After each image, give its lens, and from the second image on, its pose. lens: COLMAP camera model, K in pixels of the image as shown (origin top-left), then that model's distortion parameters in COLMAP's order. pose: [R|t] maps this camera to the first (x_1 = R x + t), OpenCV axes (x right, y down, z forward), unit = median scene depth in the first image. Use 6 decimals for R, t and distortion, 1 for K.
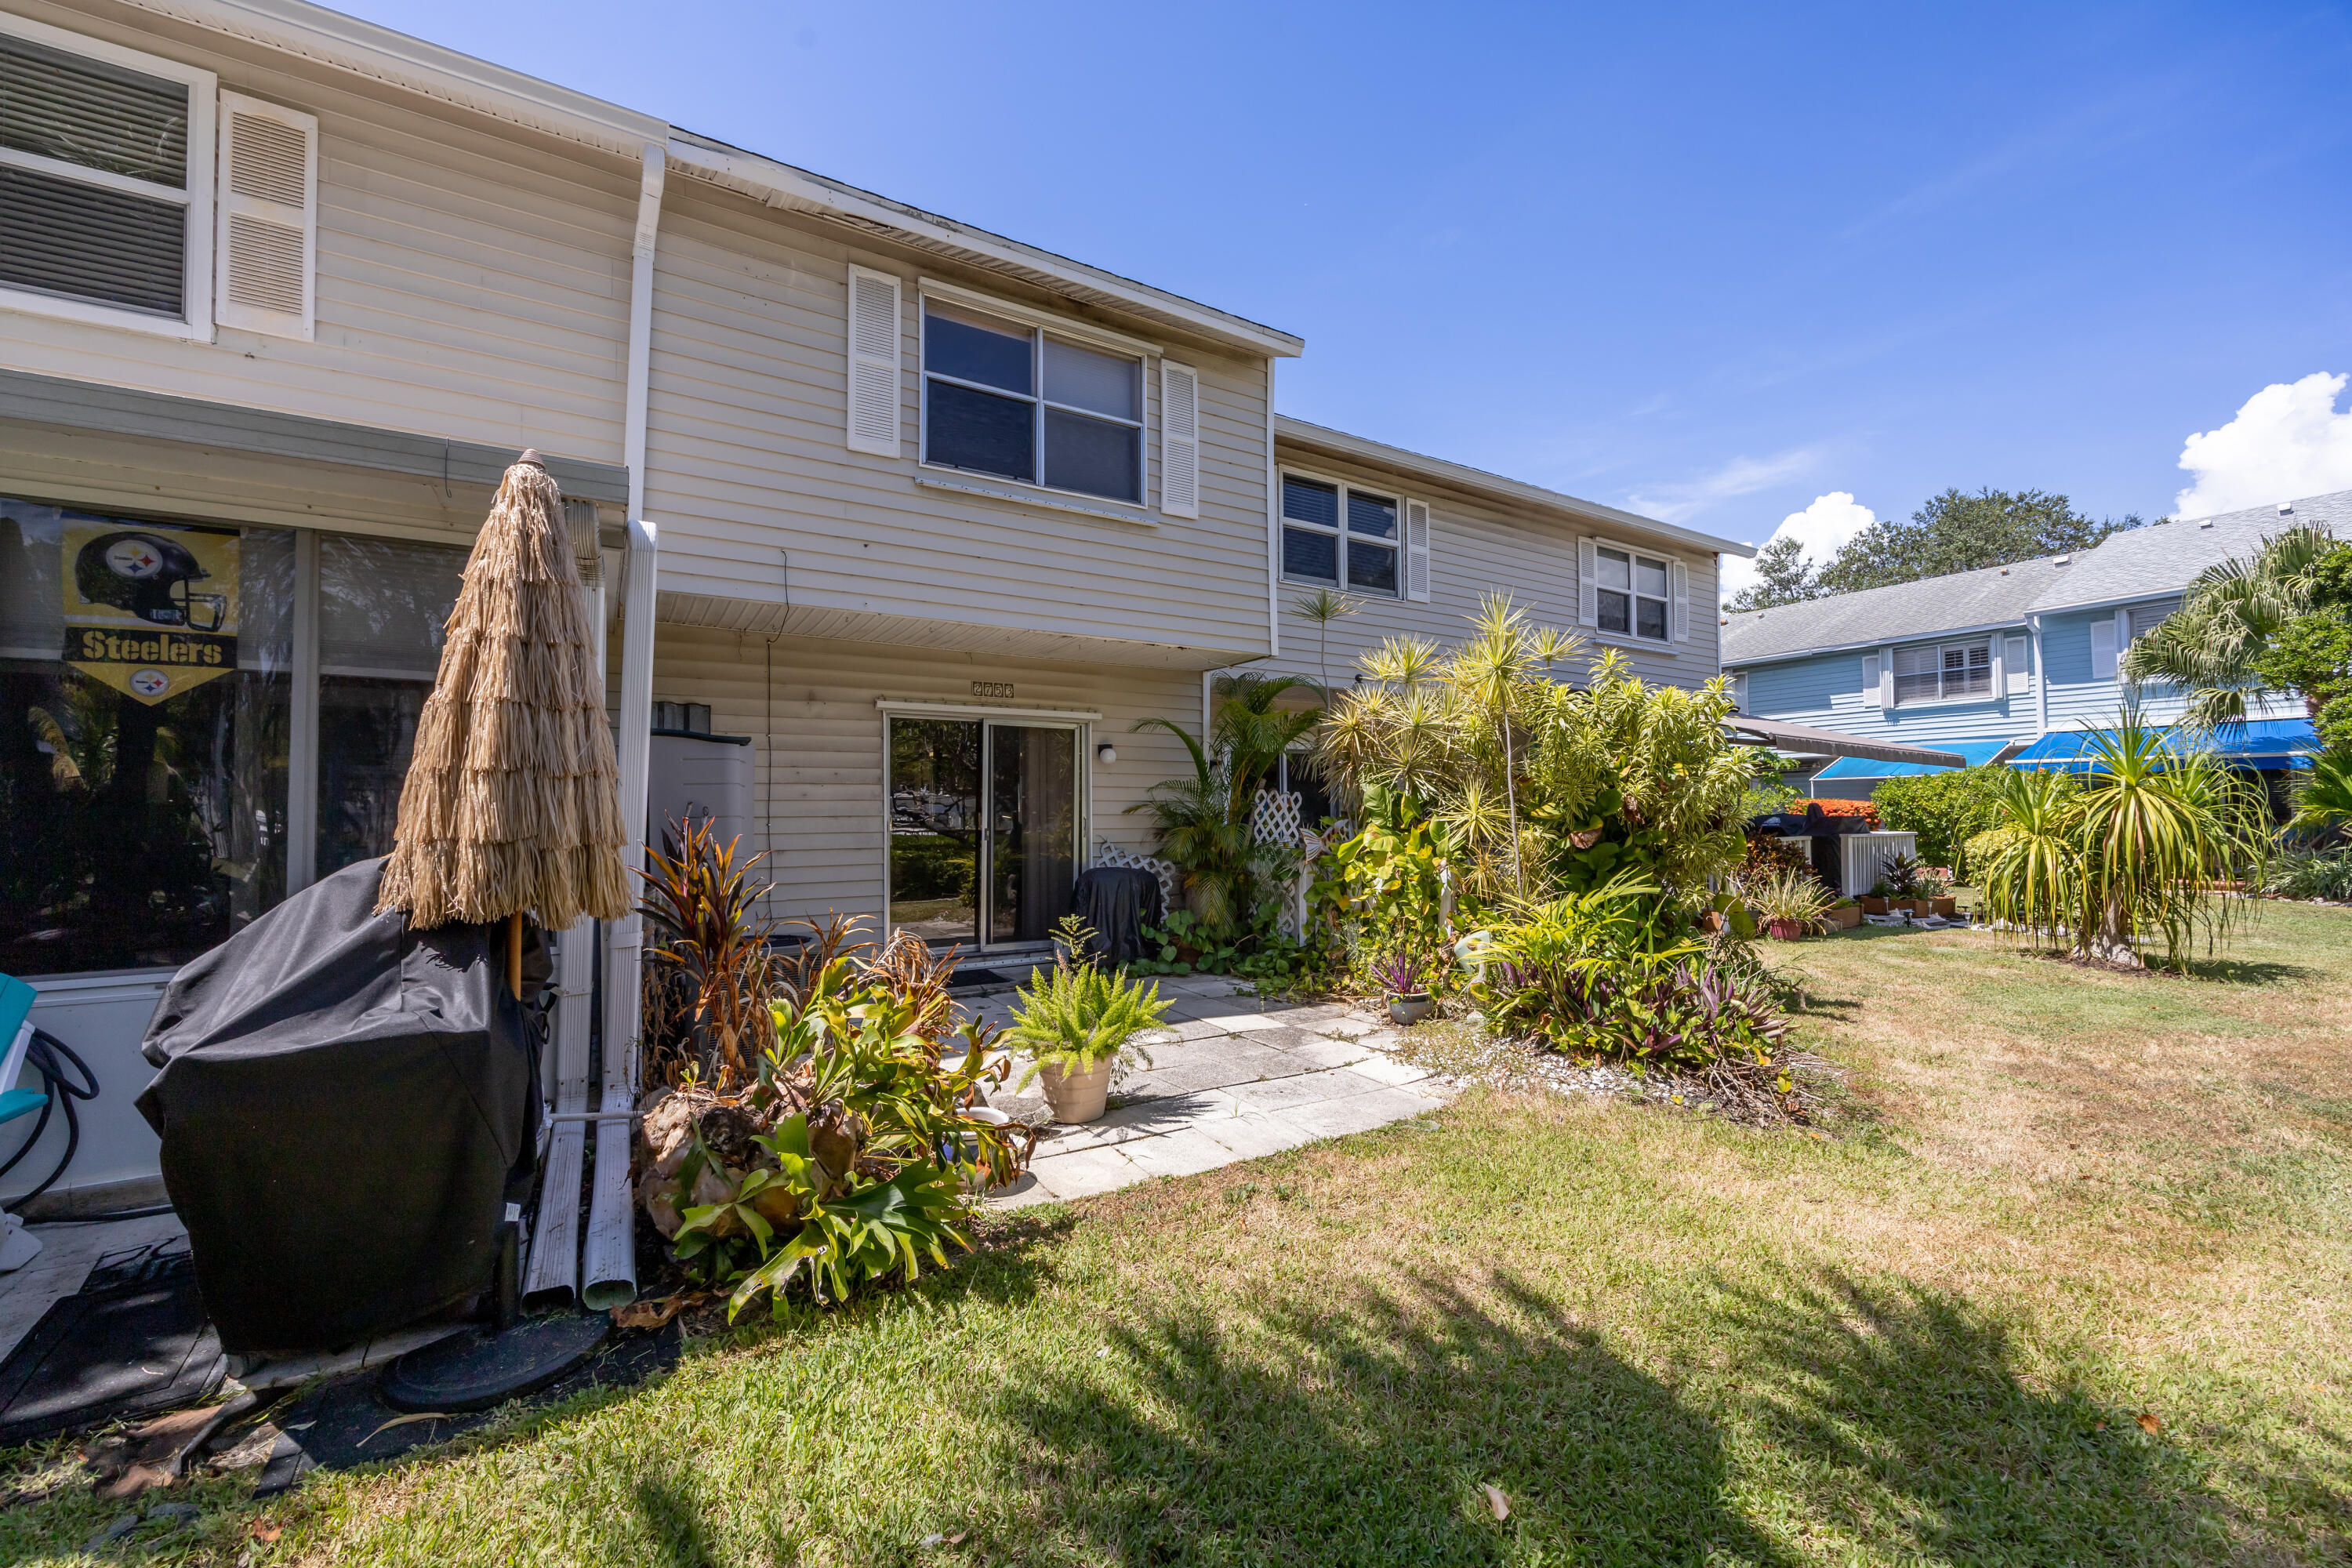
lens RADIAL K [[904.2, 0, 1164.7], [0, 904.2, 777.5], [0, 0, 1]] dist [-0.003210, 0.000139]
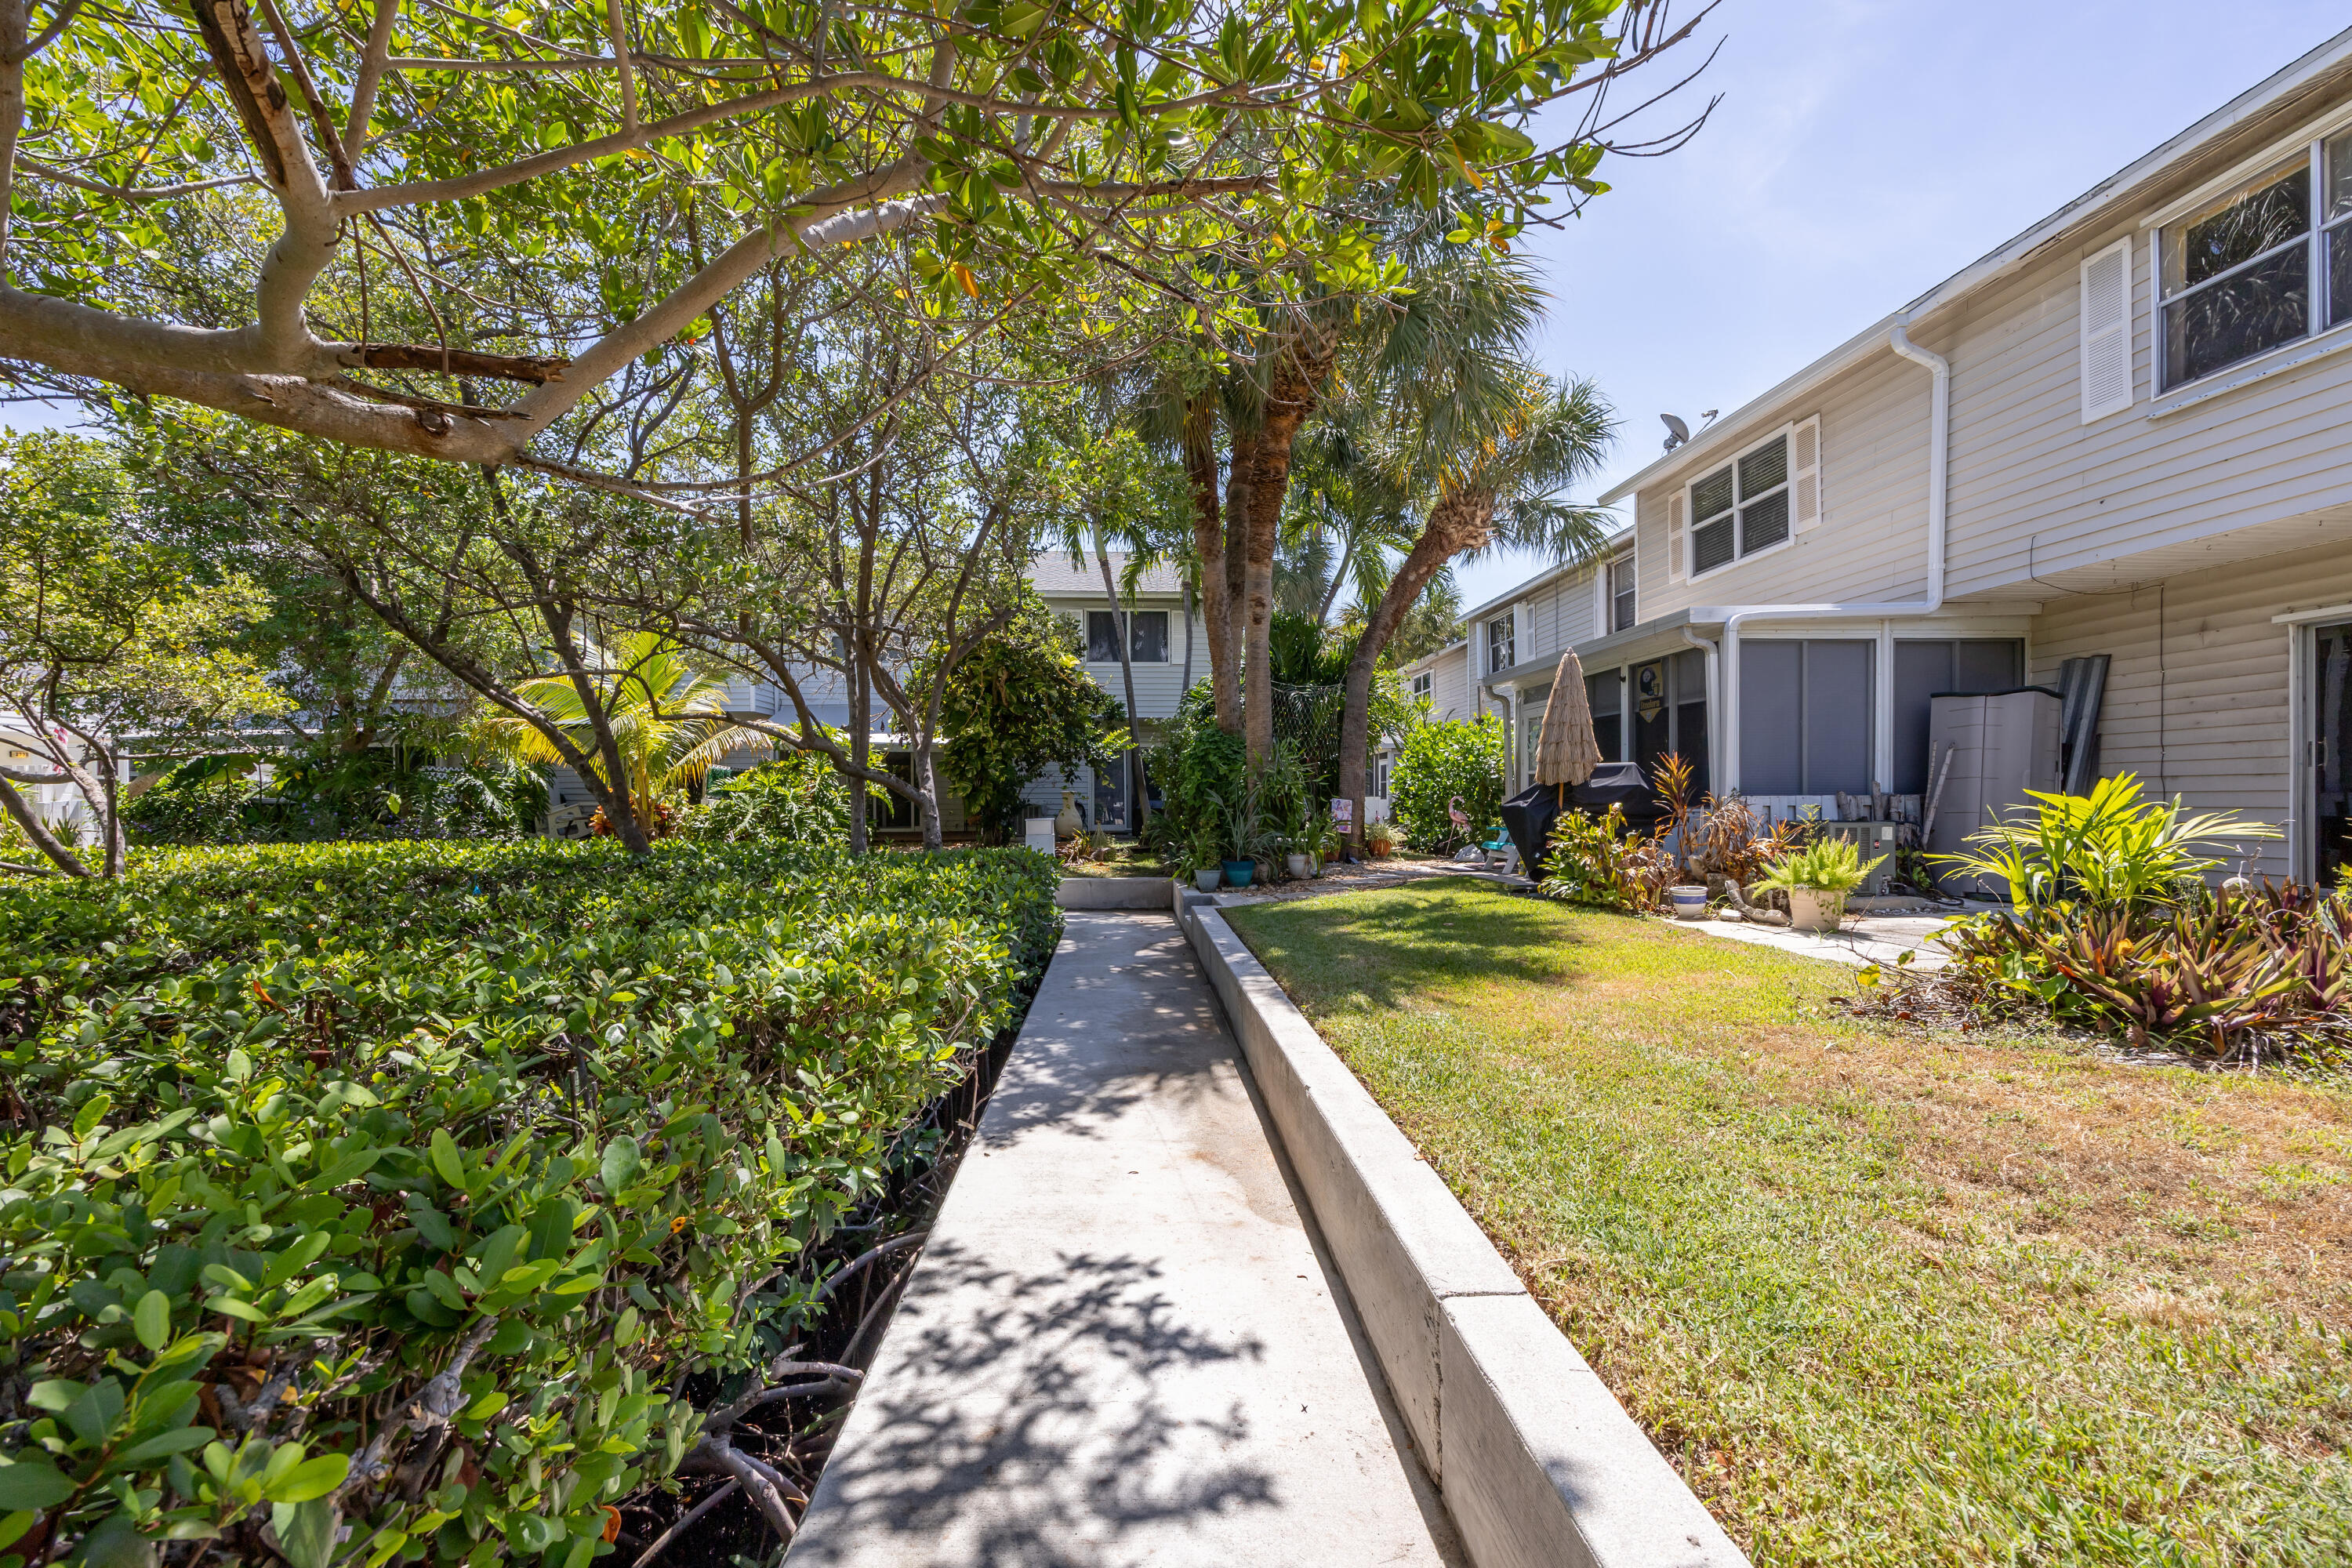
lens RADIAL K [[943.5, 0, 1168.4], [0, 943.5, 804.5], [0, 0, 1]] dist [0.001906, 0.000443]
pose [[-0.457461, 0.011195, -0.889159, 1.198200], [0.043647, 0.998998, -0.009878, 0.077439], [0.888158, -0.043328, -0.457491, 0.465995]]
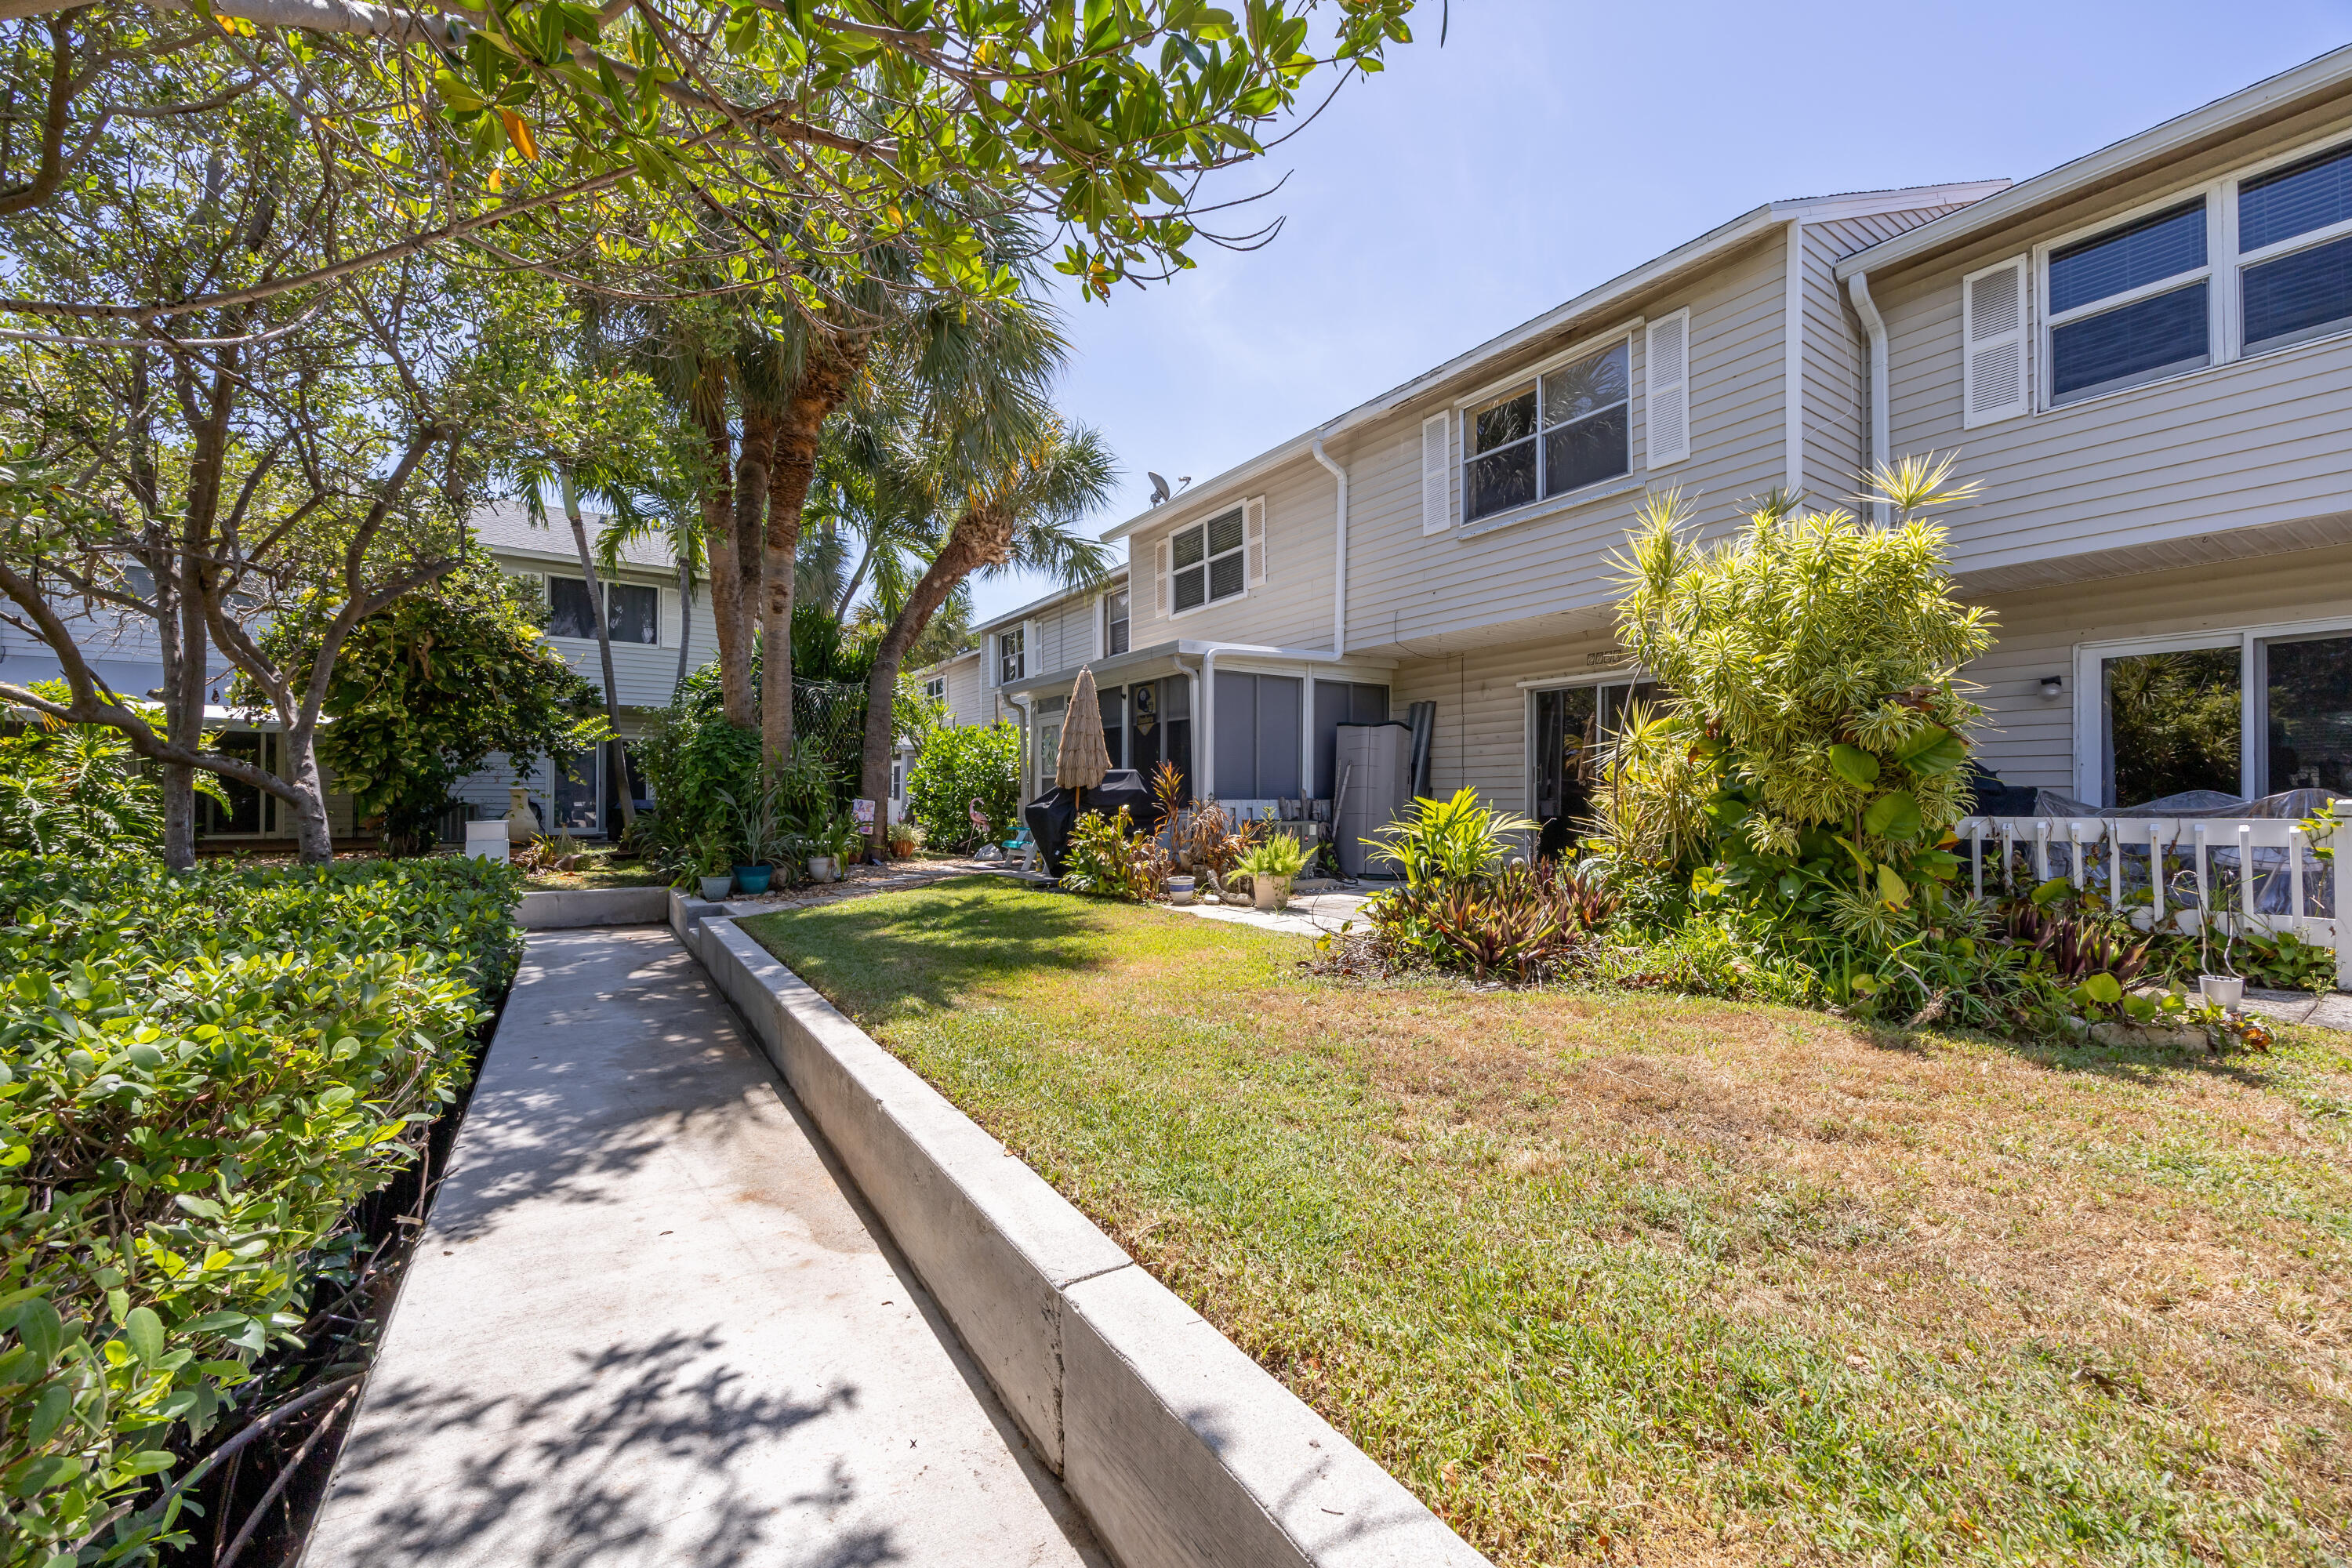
lens RADIAL K [[916.9, 0, 1175.3], [0, 916.9, 789.5], [0, 0, 1]] dist [-0.000103, 0.000387]
pose [[0.052081, -0.007090, -0.998618, 1.194698], [0.038443, 0.999248, -0.005090, 0.075708], [0.997903, -0.038124, 0.052314, 0.427284]]
